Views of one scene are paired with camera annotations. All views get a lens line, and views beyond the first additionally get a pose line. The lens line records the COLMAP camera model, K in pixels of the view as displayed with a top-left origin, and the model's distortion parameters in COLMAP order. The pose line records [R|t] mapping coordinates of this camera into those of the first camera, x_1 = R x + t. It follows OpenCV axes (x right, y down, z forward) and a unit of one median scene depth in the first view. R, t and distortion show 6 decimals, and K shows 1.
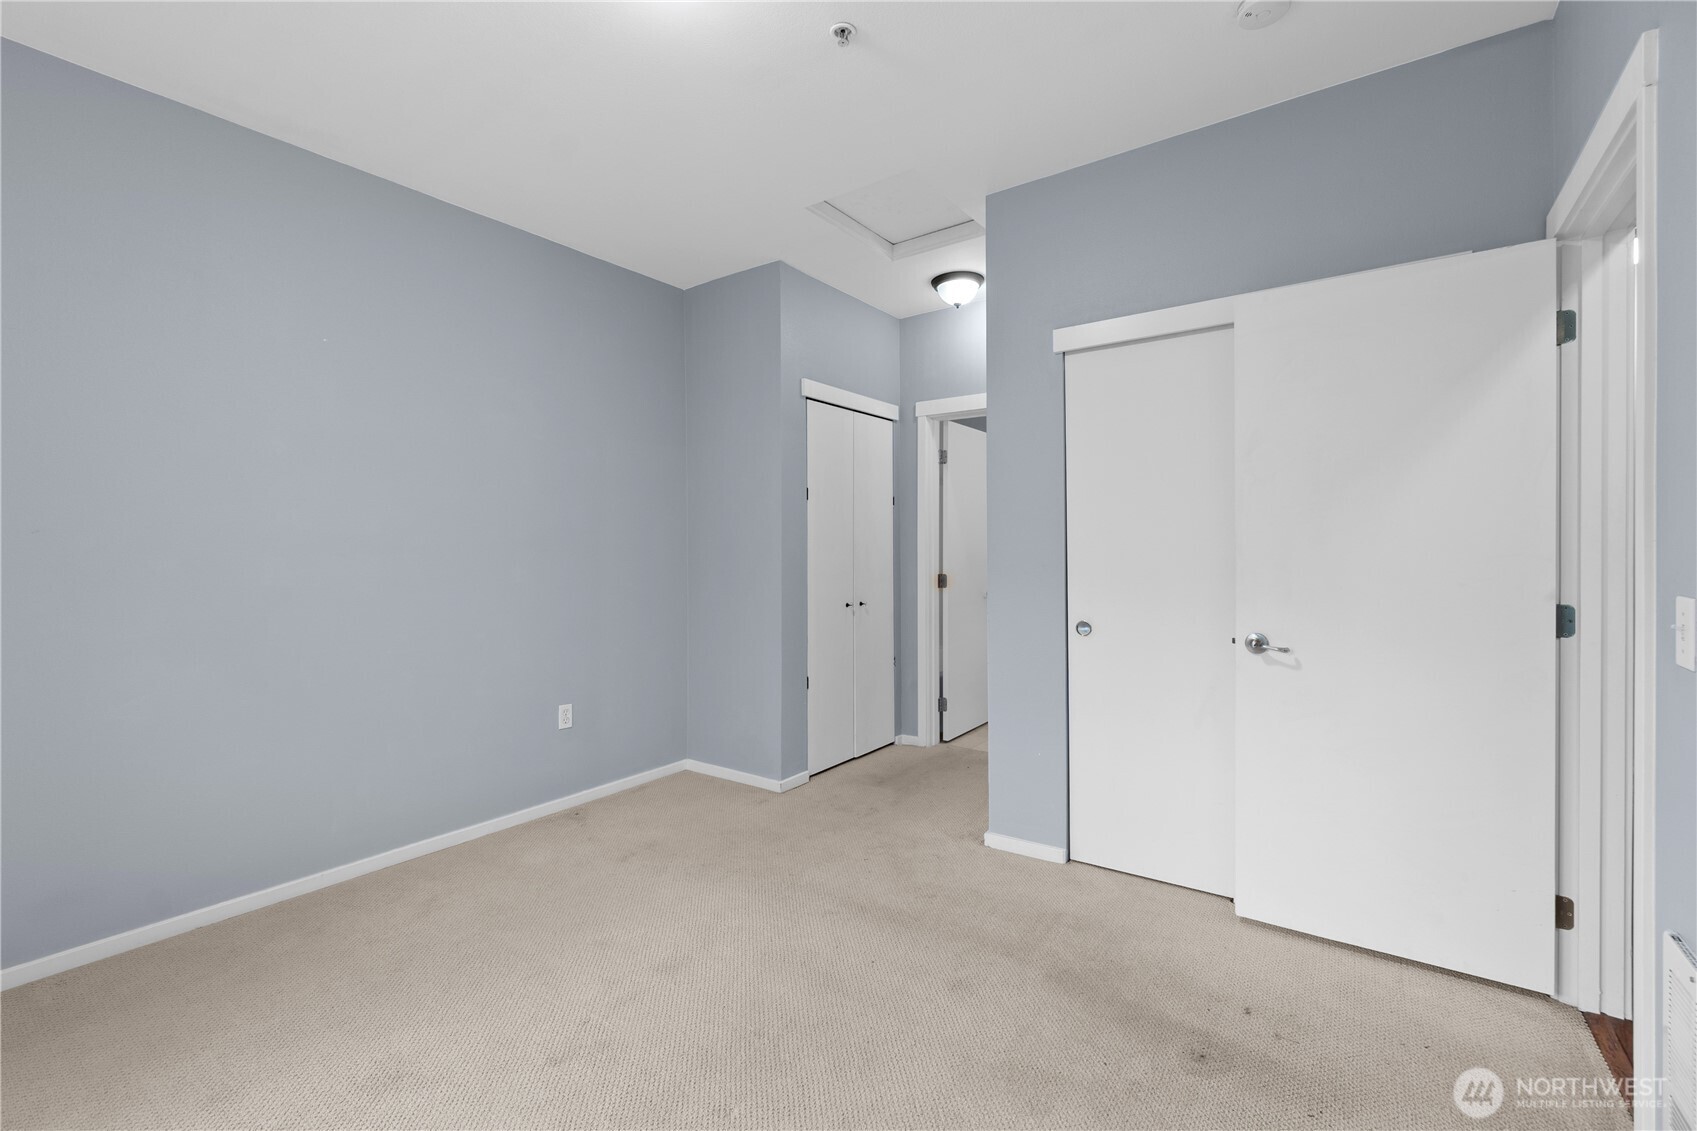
lens RADIAL K [[735.2, 0, 843.9], [0, 735.2, 547.3], [0, 0, 1]] dist [-0.008556, 0.000380]
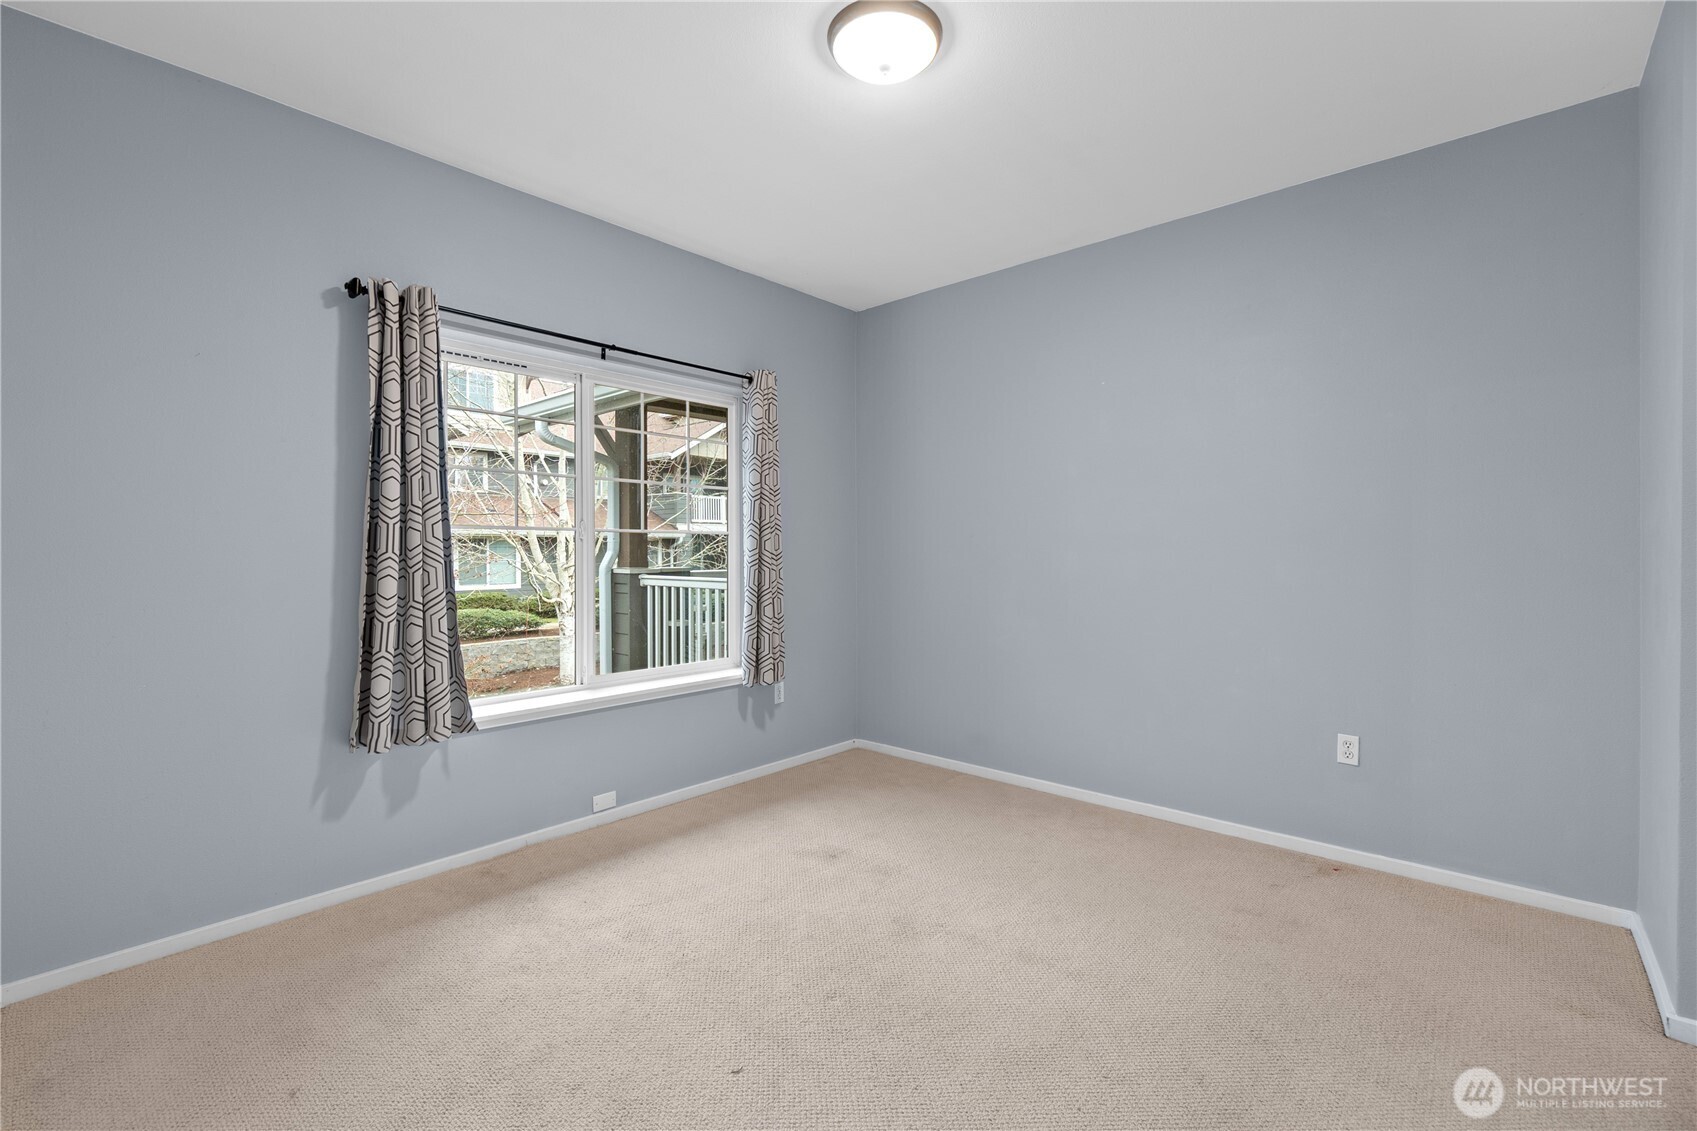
lens RADIAL K [[735.2, 0, 843.9], [0, 735.2, 547.3], [0, 0, 1]] dist [-0.008556, 0.000380]
pose [[-0.107678, -0.000895, -0.994185, 0.497507], [0.004908, 0.999987, -0.001431, 0.003433], [0.994174, -0.005033, -0.107673, 0.535696]]
